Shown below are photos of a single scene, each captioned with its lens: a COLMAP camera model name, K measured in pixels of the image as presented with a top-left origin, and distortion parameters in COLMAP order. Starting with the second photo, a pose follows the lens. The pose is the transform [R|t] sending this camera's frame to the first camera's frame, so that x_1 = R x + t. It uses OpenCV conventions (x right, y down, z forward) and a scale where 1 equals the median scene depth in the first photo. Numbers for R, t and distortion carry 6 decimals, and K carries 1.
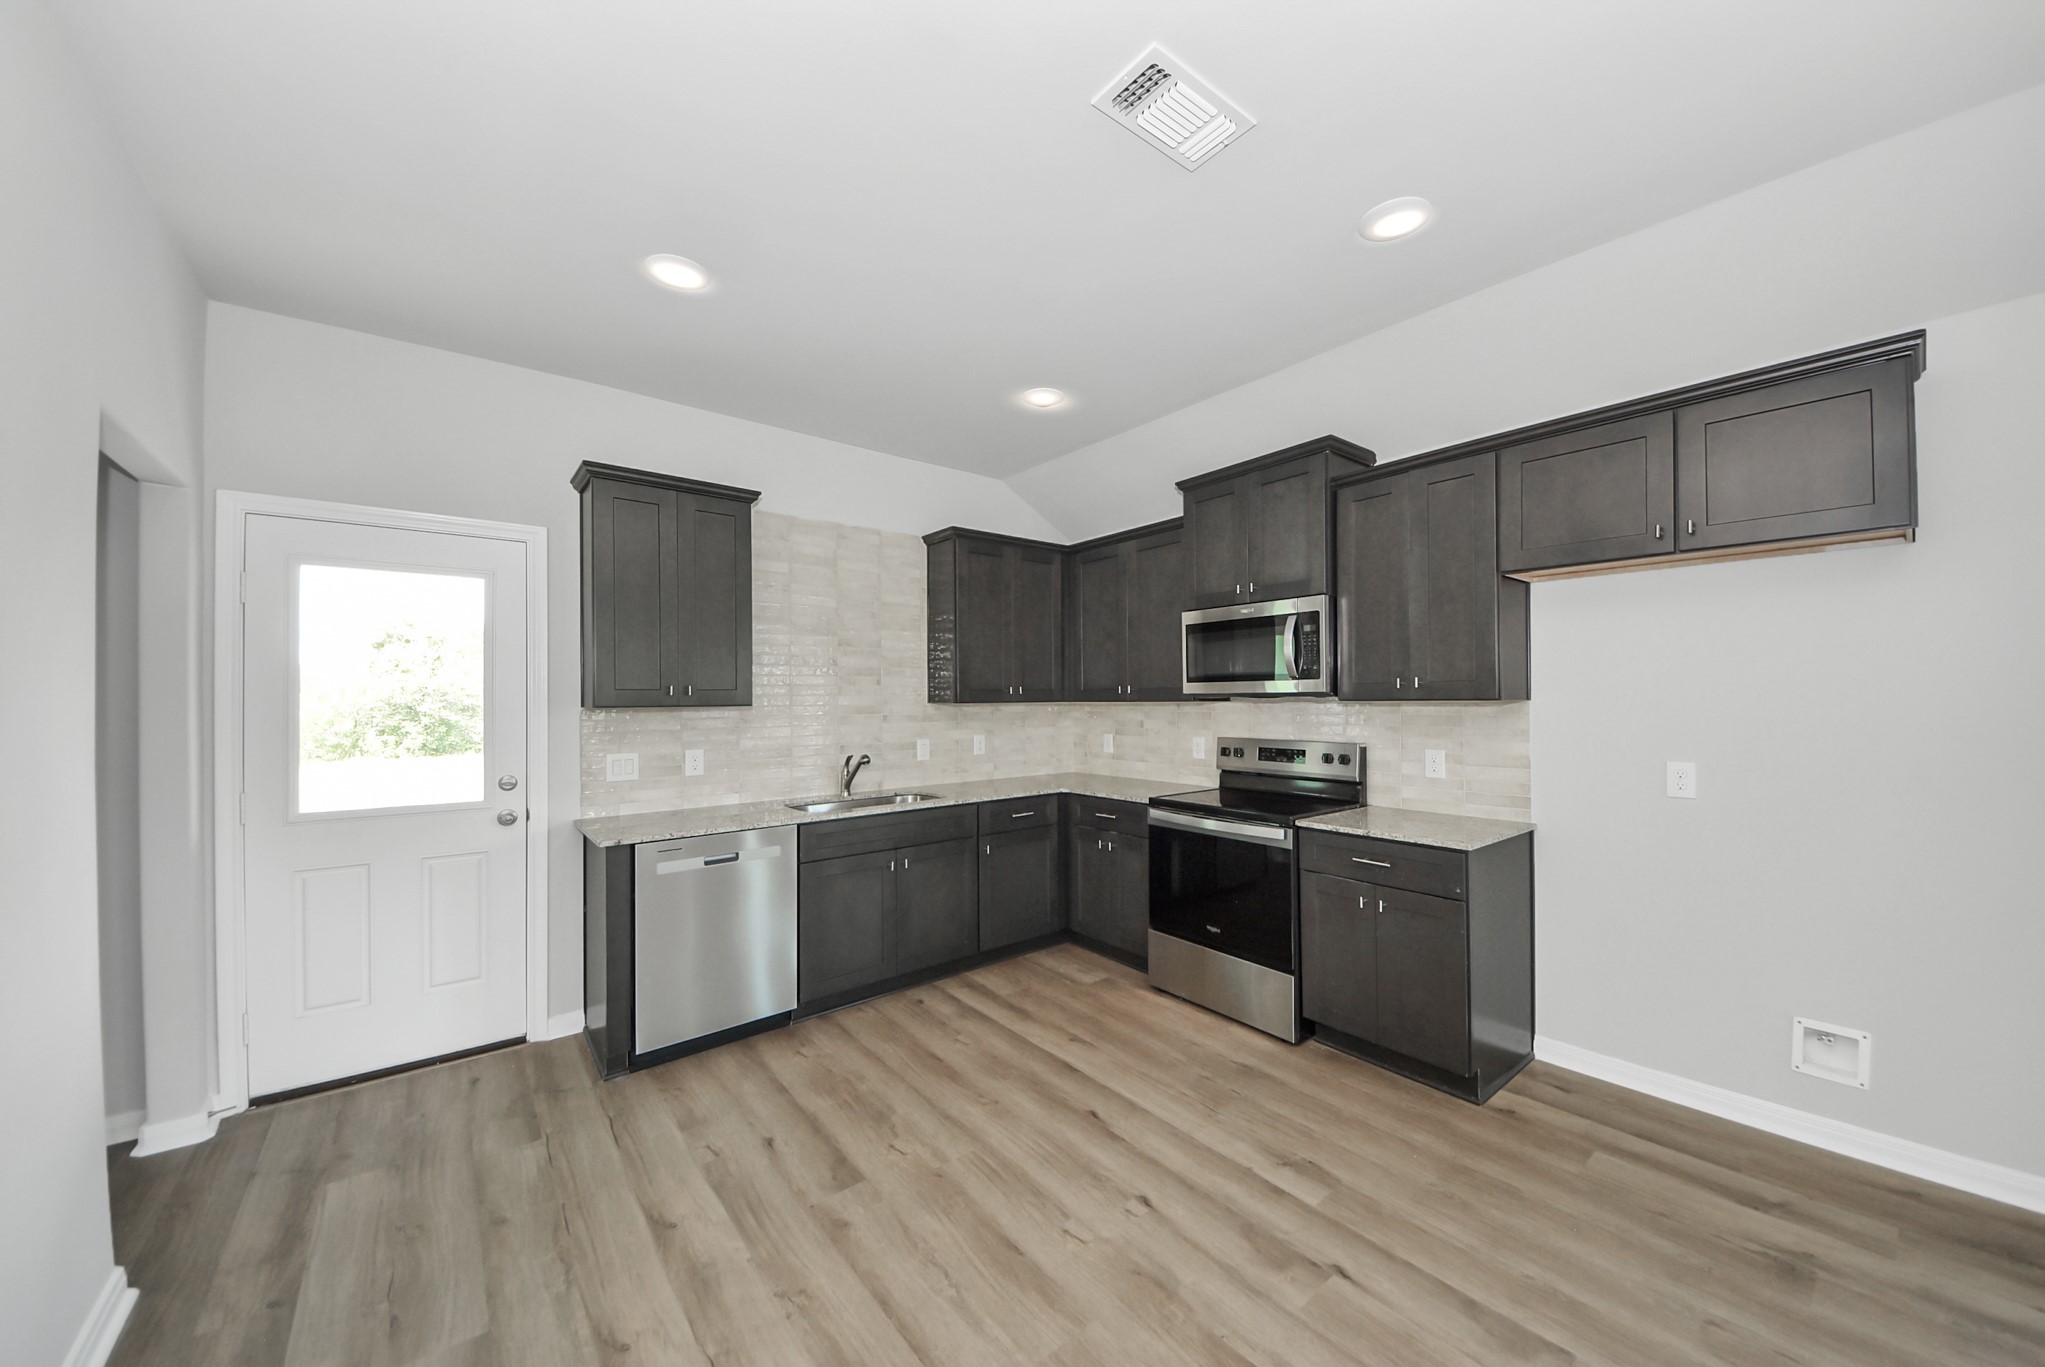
lens RADIAL K [[708.0, 0, 1035.0], [0, 708.0, 701.0], [0, 0, 1]] dist [-0.000154, -0.000044]
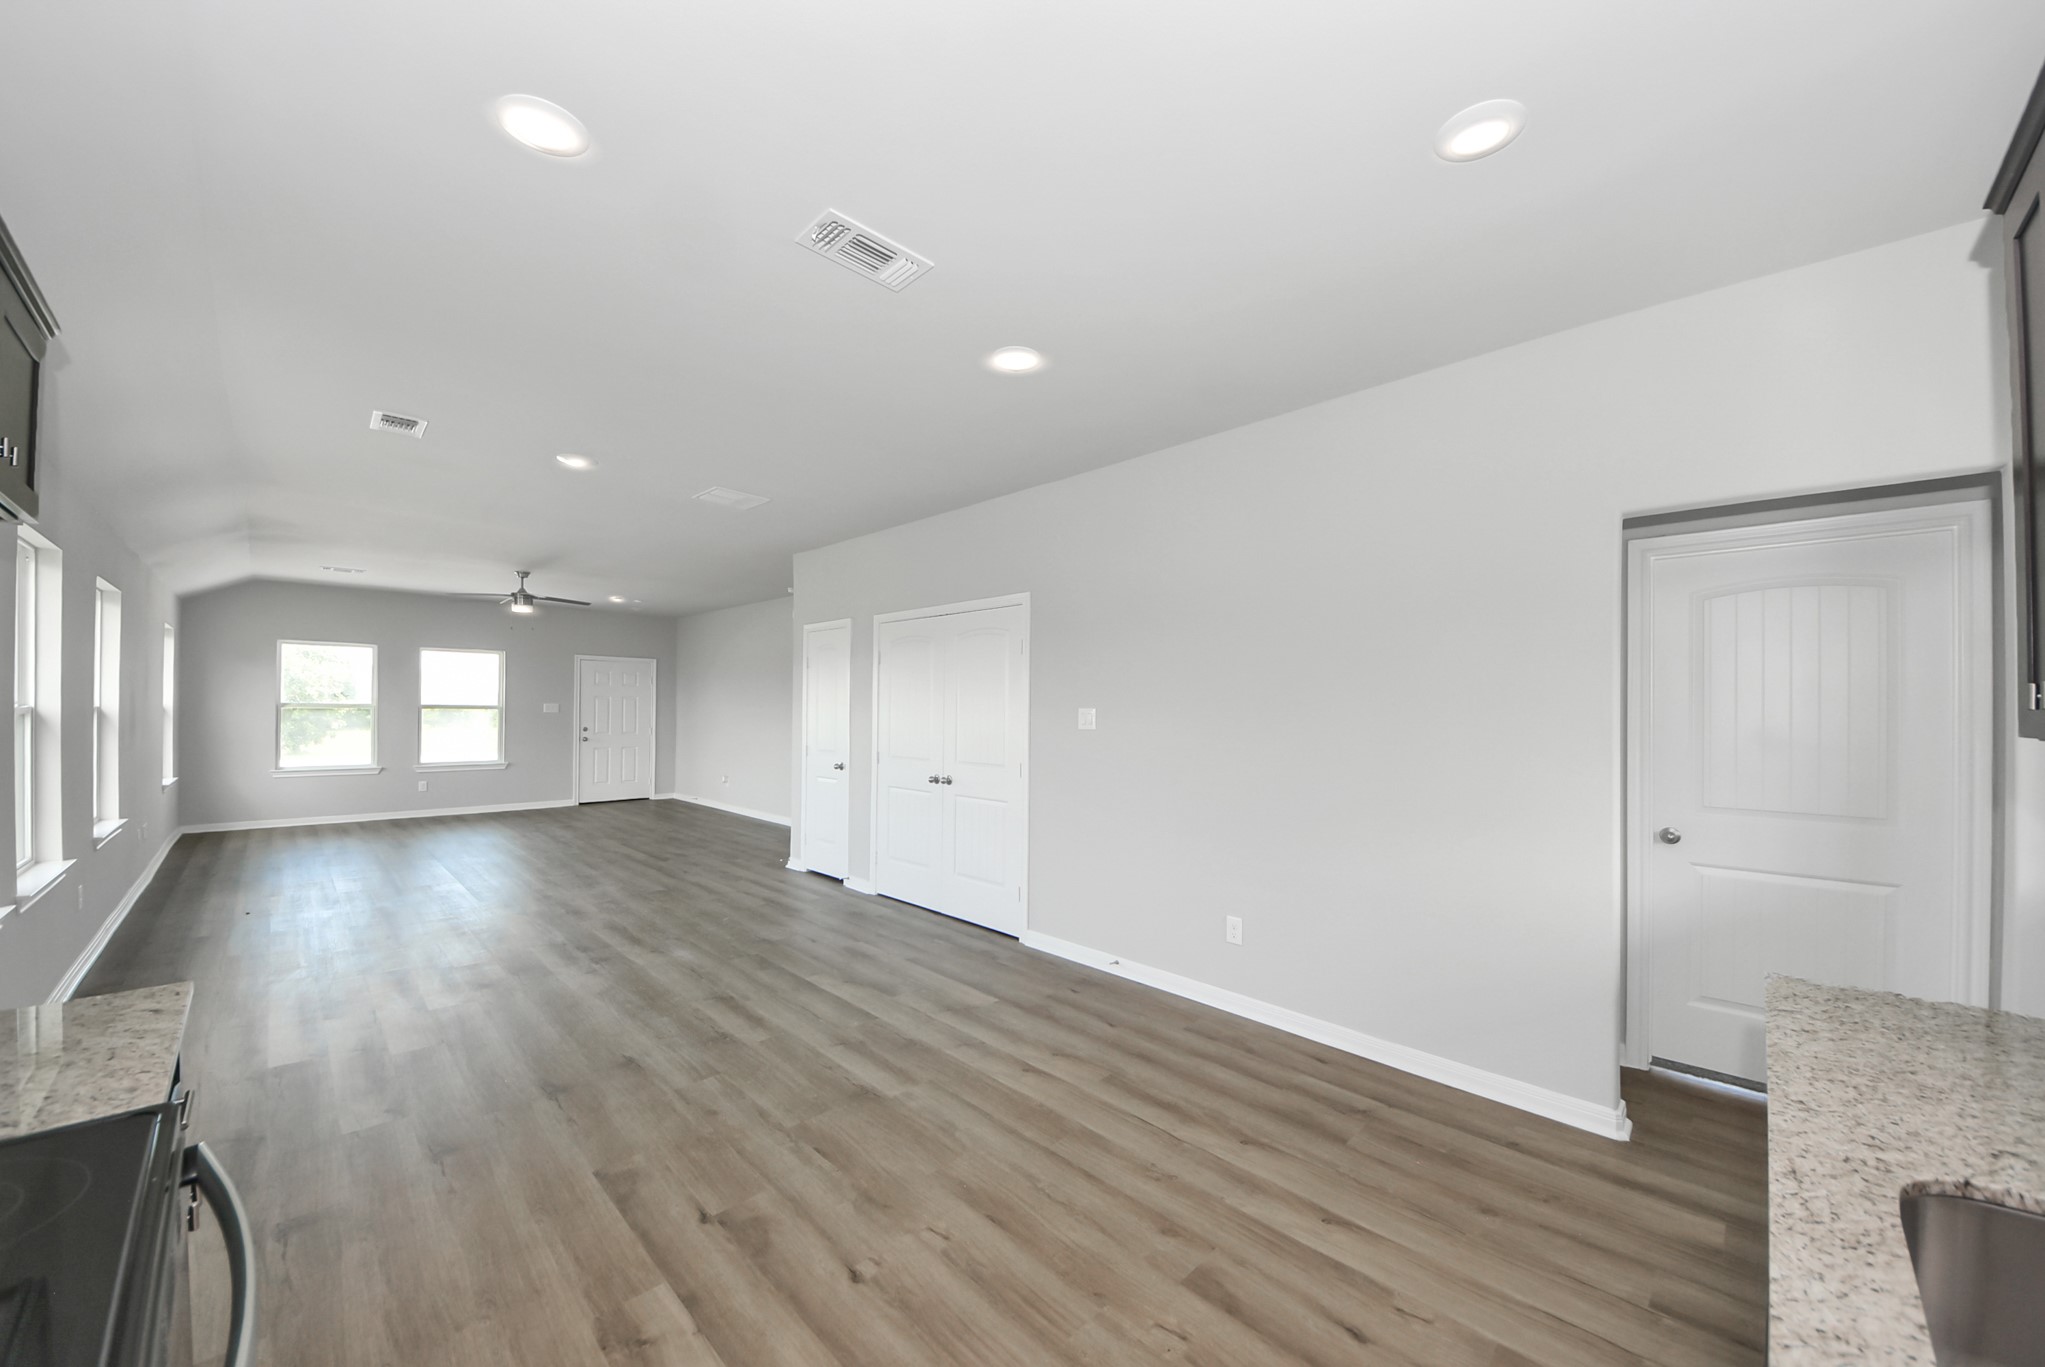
lens RADIAL K [[736.3, 0, 1035.5], [0, 736.3, 704.0], [0, 0, 1]] dist [0.024518, -0.017246]
pose [[-0.992864, -0.000310, -0.119251, 0.024371], [-0.000025, 0.999997, -0.002388, -0.007976], [0.119251, -0.002368, -0.992861, 1.162128]]
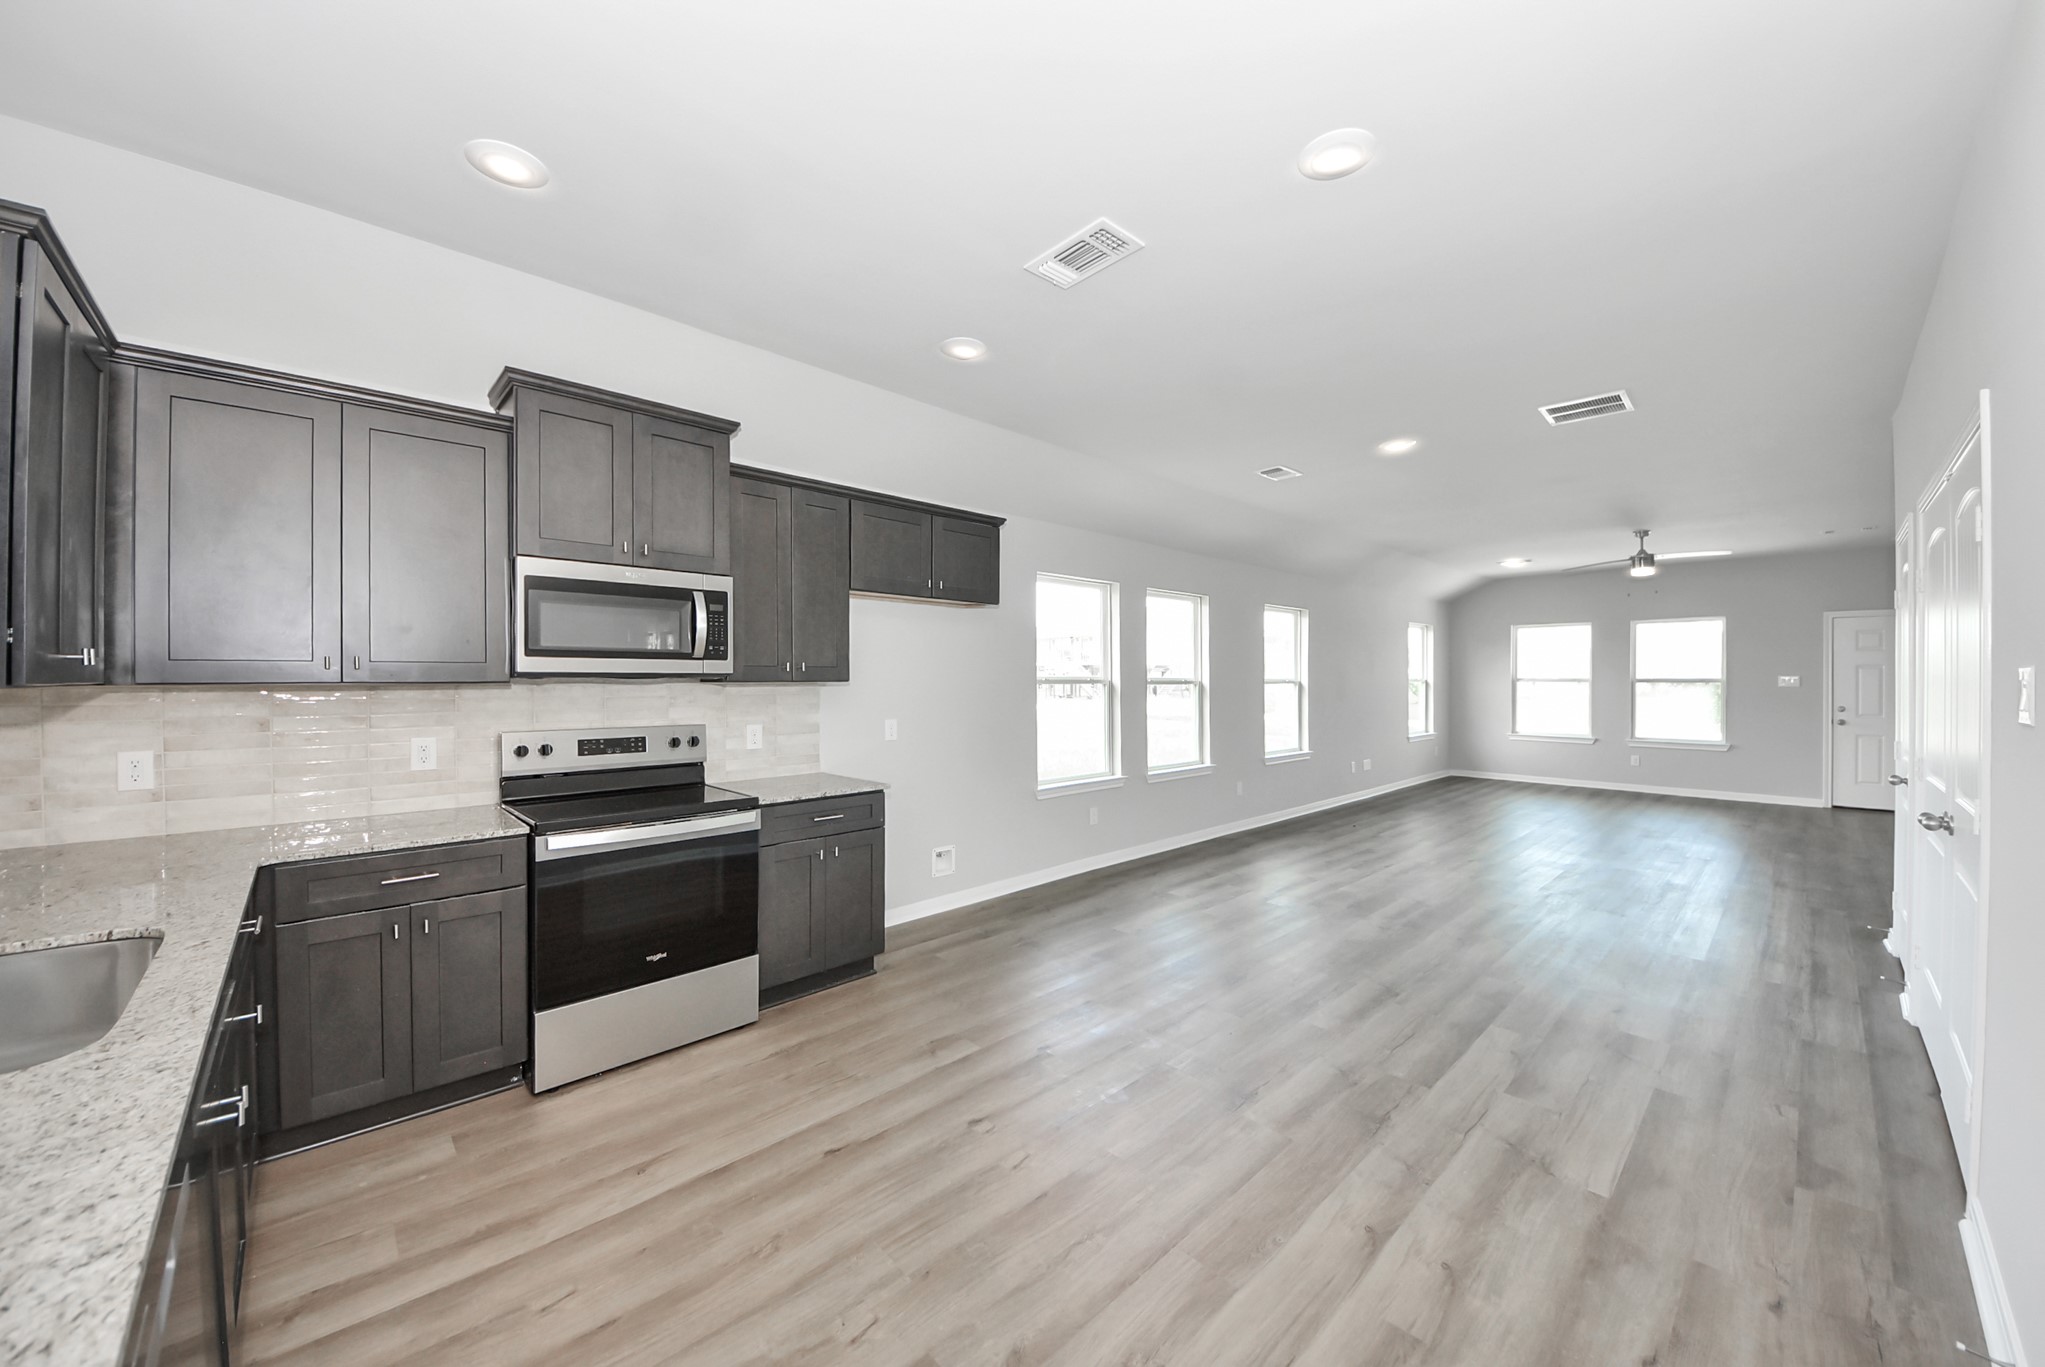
lens RADIAL K [[740.9, 0, 1022.5], [0, 740.9, 683.5], [0, 0, 1]] dist [0.006306, -0.011297]
pose [[-0.071014, 0.002283, 0.997473, -0.613601], [0.003493, 0.999992, -0.002040, 0.004683], [-0.997469, 0.003339, -0.071021, 0.596817]]
